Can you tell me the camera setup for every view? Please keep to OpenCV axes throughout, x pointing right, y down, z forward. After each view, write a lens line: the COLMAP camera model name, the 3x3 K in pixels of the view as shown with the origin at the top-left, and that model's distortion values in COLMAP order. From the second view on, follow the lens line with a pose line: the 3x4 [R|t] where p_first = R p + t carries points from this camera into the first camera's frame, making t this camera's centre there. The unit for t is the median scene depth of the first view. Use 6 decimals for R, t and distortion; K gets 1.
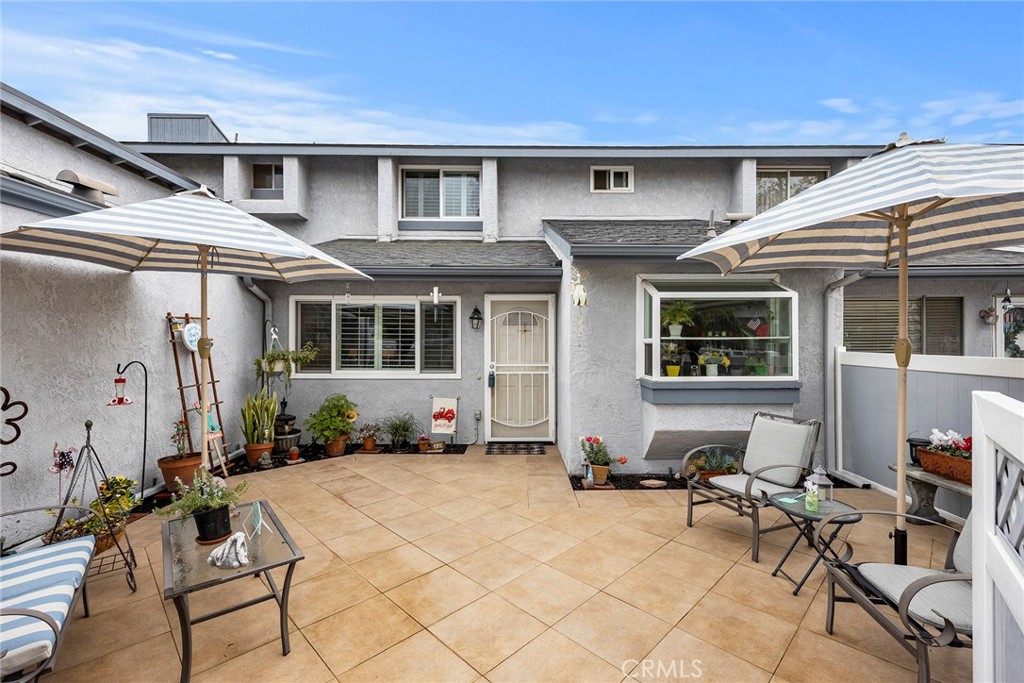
lens RADIAL K [[429.8, 0, 518.6], [0, 429.8, 346.2], [0, 0, 1]] dist [0.003959, 0.000376]
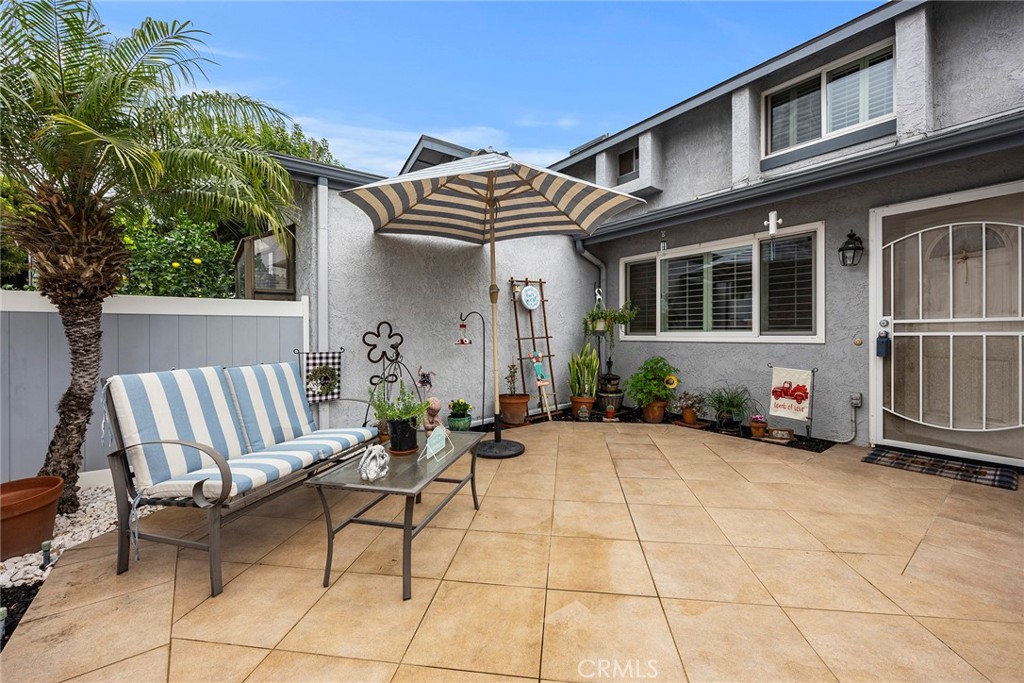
lens RADIAL K [[401.9, 0, 518.8], [0, 401.9, 338.3], [0, 0, 1]] dist [-0.005995, 0.000195]
pose [[0.603679, 0.003617, -0.797219, 0.078231], [0.001793, 0.999981, 0.005895, 0.063570], [0.797225, -0.004988, 0.603661, 0.235718]]
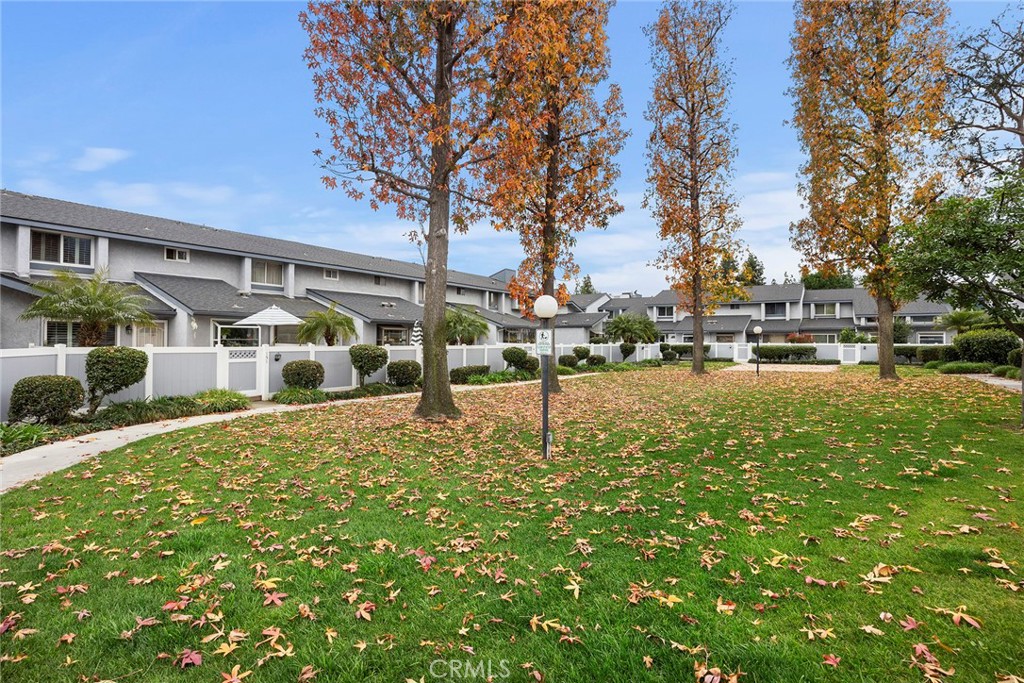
lens RADIAL K [[495.3, 0, 509.5], [0, 495.3, 338.4], [0, 0, 1]] dist [-0.002314, -0.000049]
pose [[0.562608, 0.006232, 0.826700, -1.124166], [0.000206, 0.999970, -0.007679, 0.003482], [-0.826724, 0.004491, 0.562590, -2.137069]]
